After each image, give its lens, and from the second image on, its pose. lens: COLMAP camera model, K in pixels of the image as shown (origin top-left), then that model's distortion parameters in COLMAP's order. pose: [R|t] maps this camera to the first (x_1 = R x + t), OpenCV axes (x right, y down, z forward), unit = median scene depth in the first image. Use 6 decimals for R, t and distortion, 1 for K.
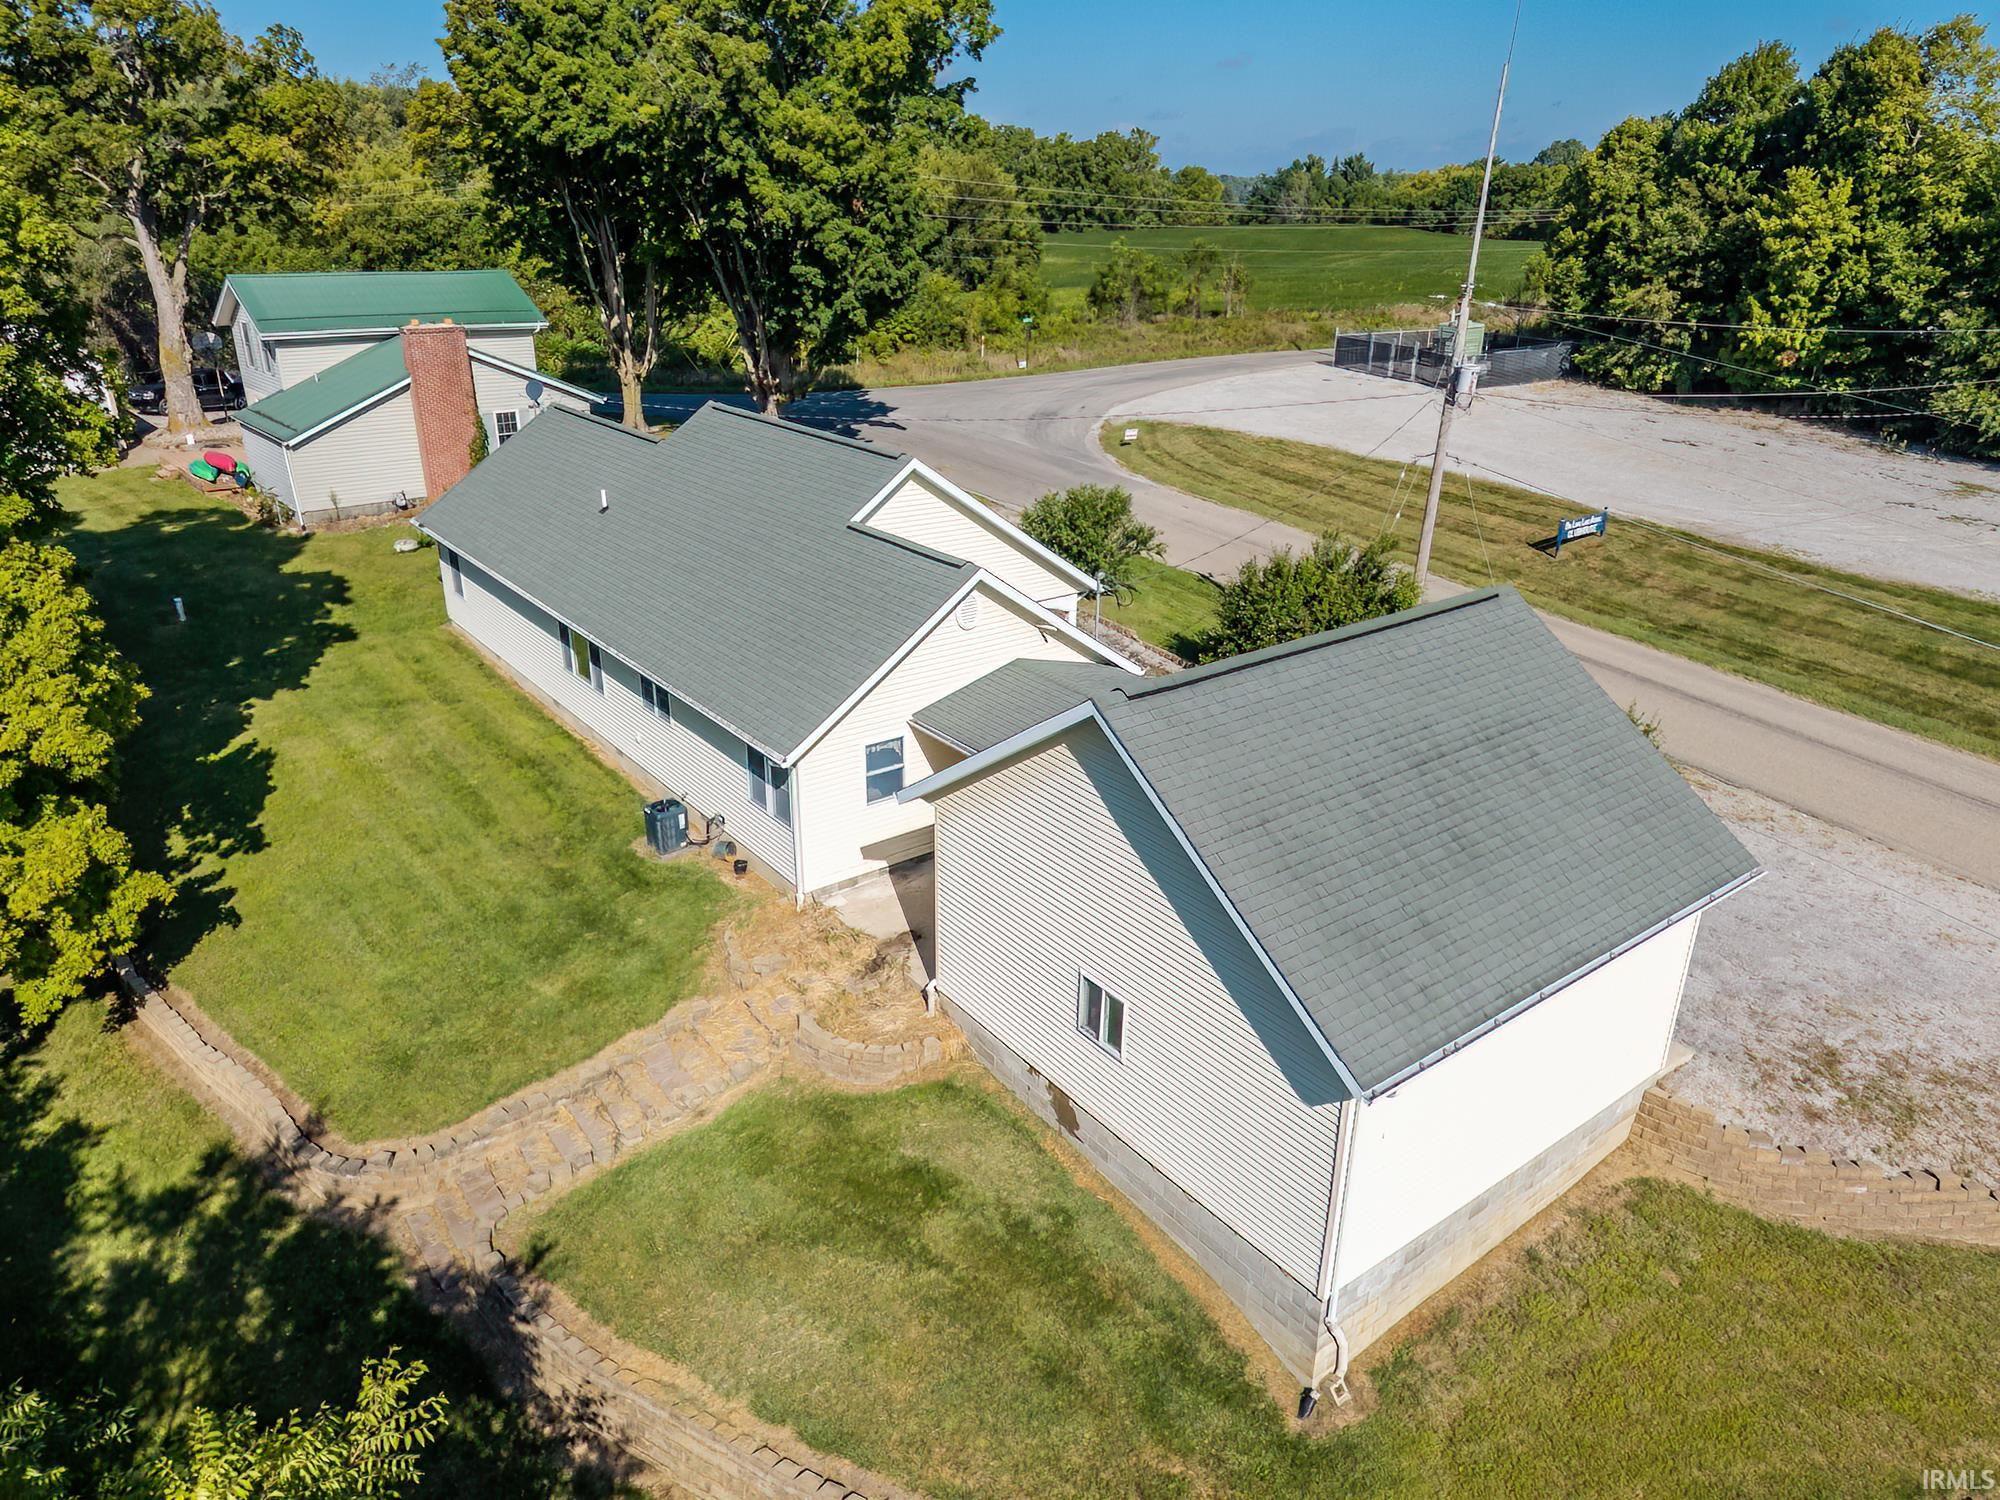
lens RADIAL K [[1330.2, 0, 998.4], [0, 1330.2, 758.9], [0, 0, 1]] dist [0.032397, -0.019915]
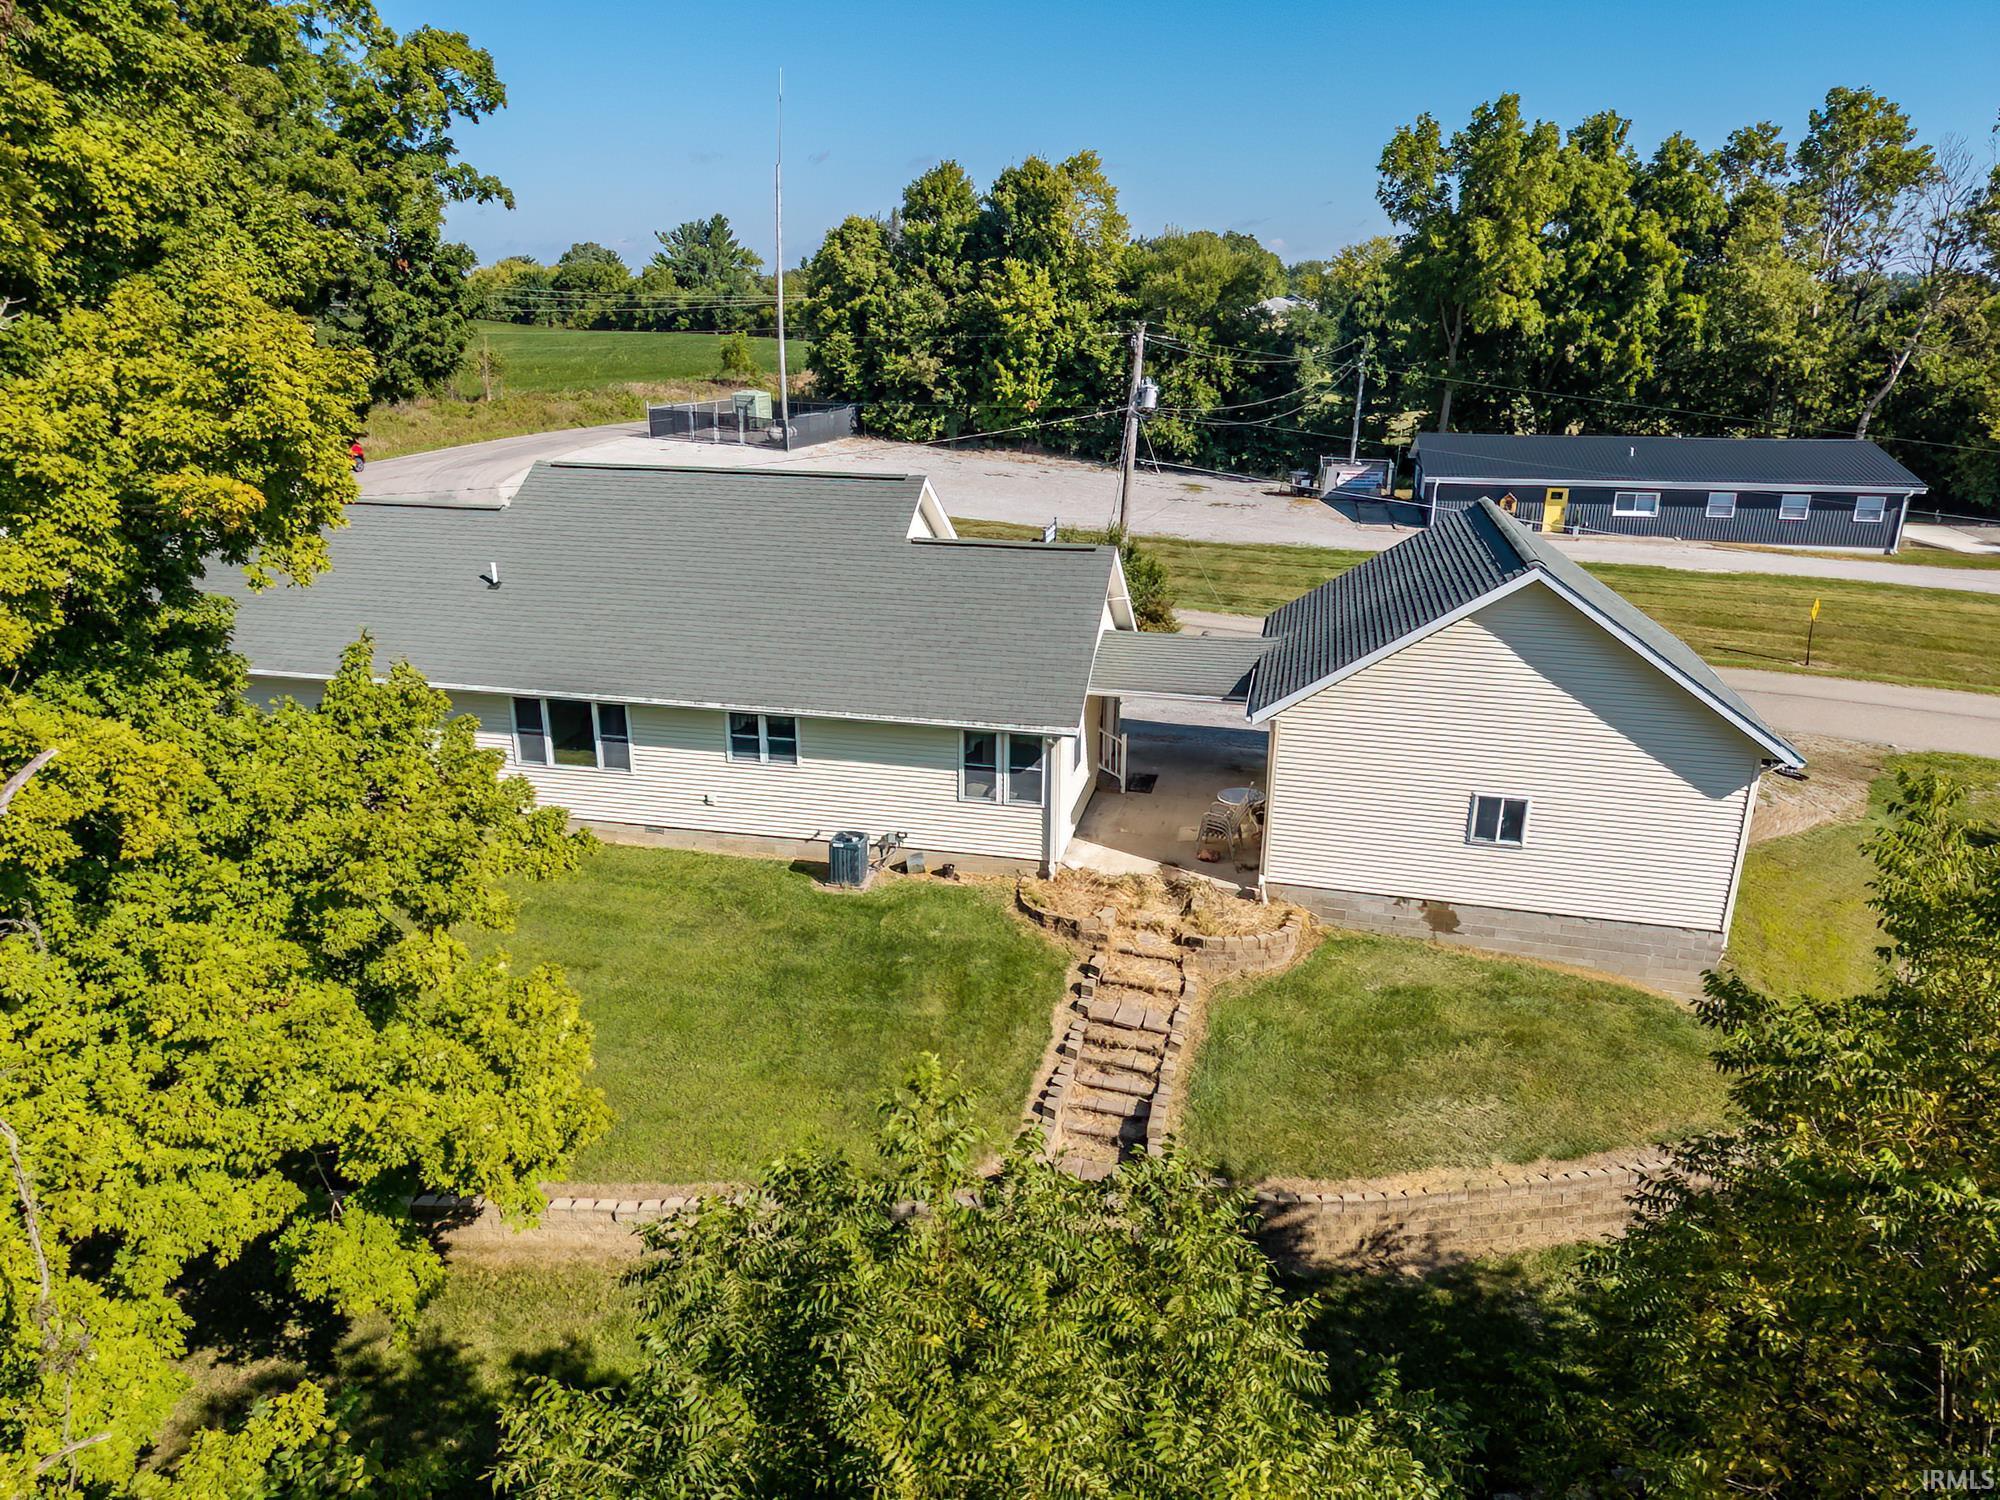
lens RADIAL K [[1334.5, 0, 1004.3], [0, 1334.5, 747.7], [0, 0, 1]] dist [0.039140, -0.026894]
pose [[0.768187, -0.203793, 0.606925, -0.337787], [0.248435, 0.968589, 0.010788, -0.004735], [-0.590059, 0.142494, 0.794686, 0.065692]]
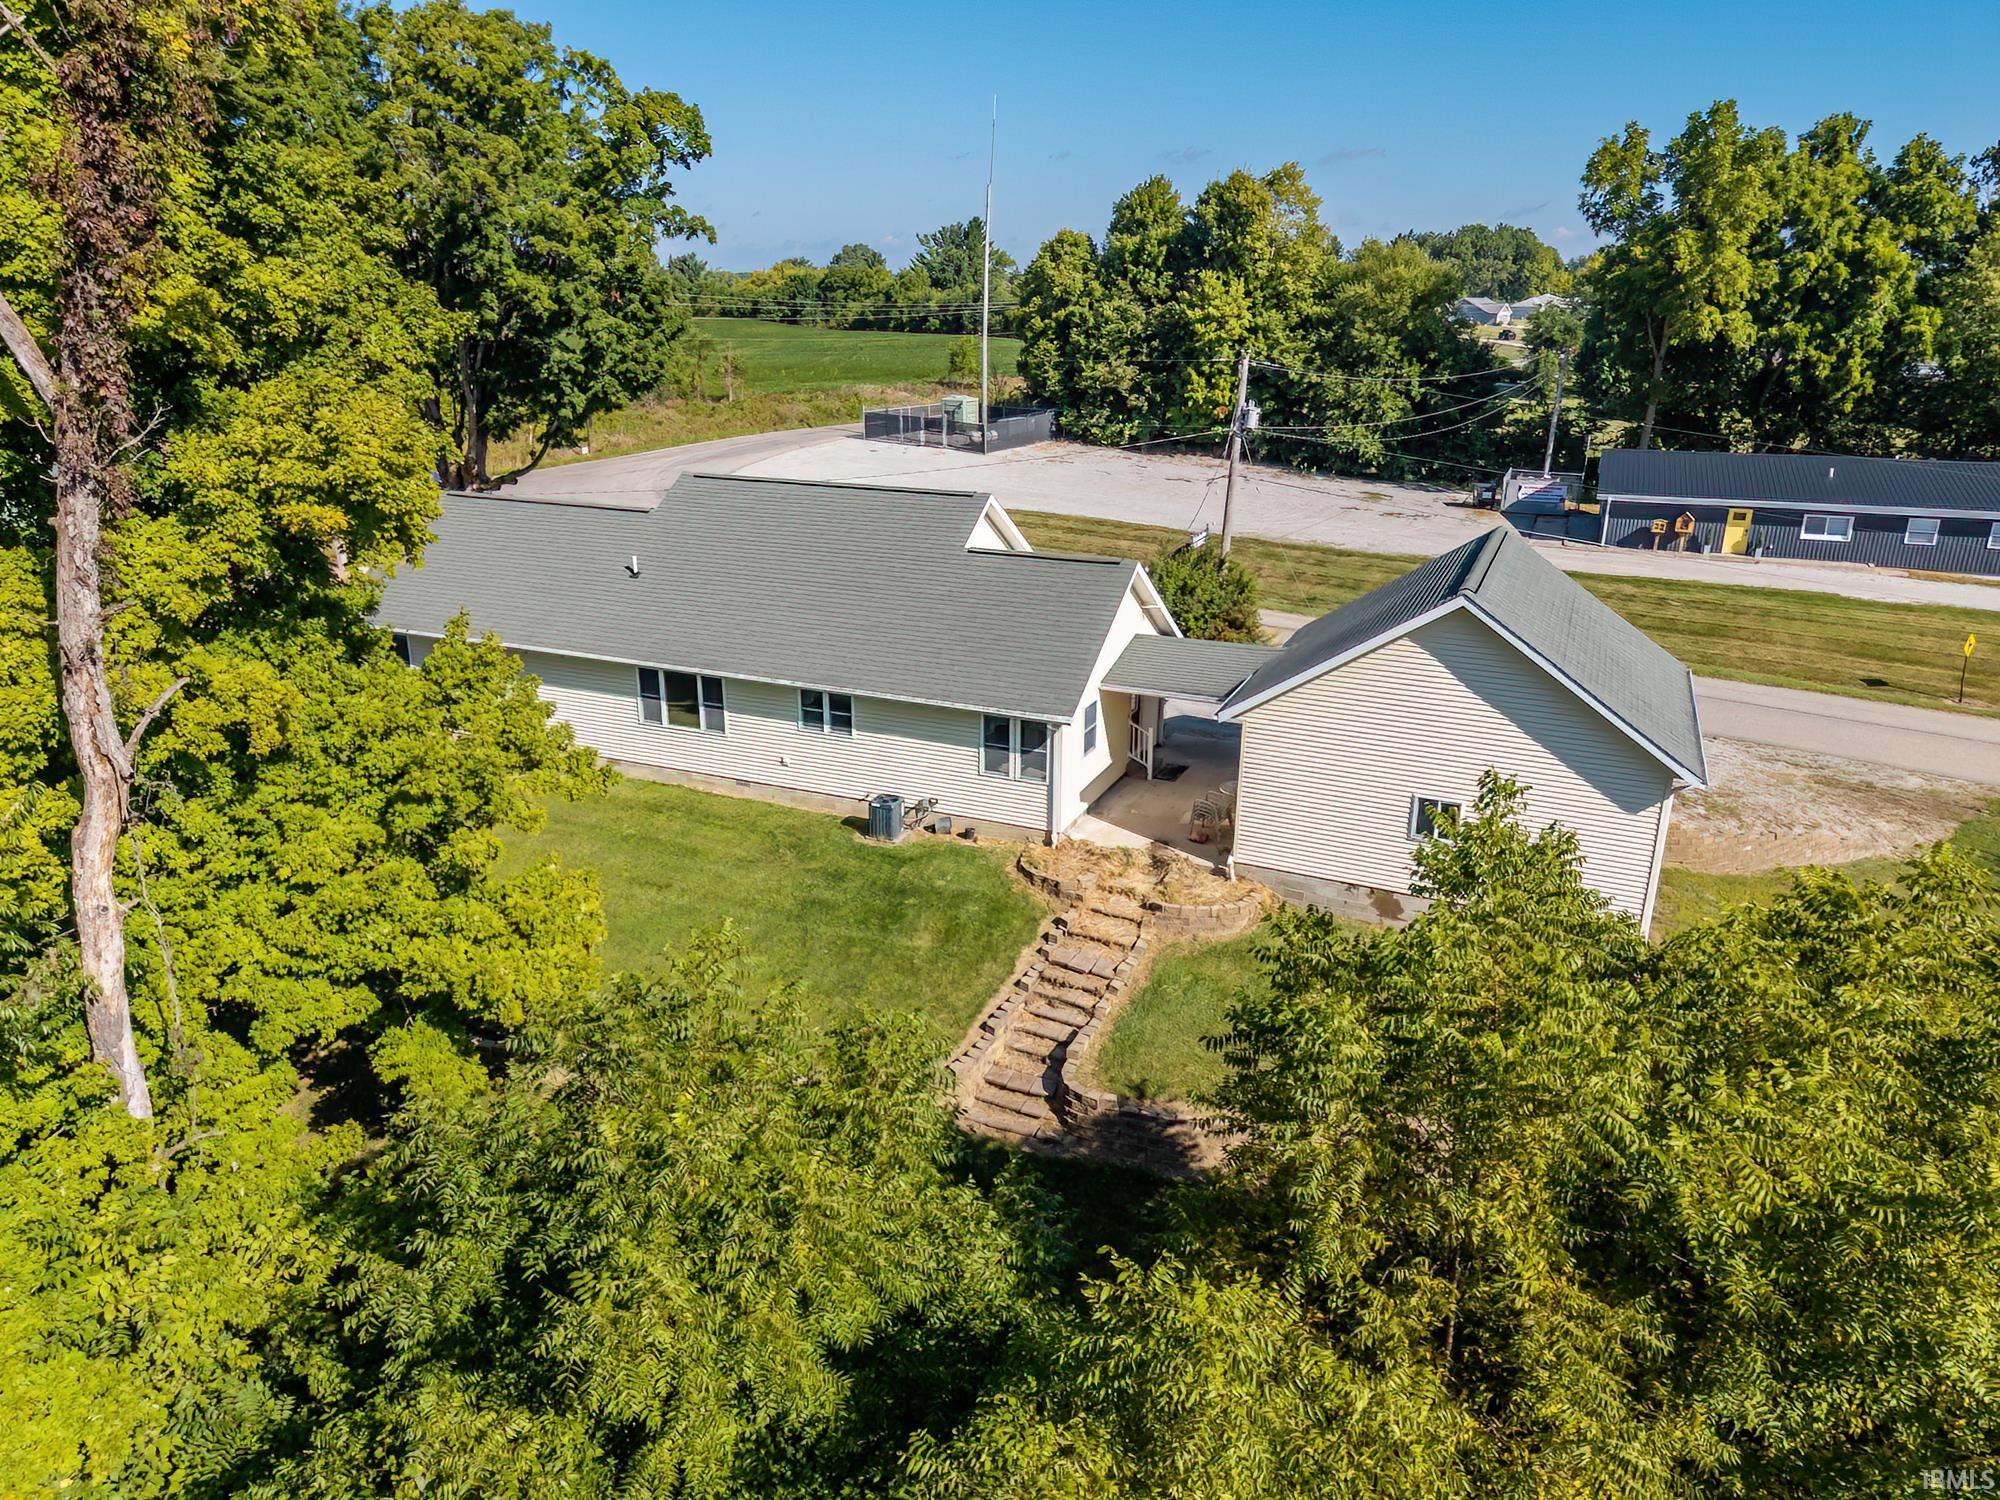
lens RADIAL K [[1330.2, 0, 998.4], [0, 1330.2, 758.9], [0, 0, 1]] dist [0.032397, -0.019915]
pose [[0.876431, -0.160328, 0.454052, -0.311084], [0.188376, 0.981952, -0.016880, 0.017859], [-0.443151, 0.100327, 0.890815, -0.035884]]
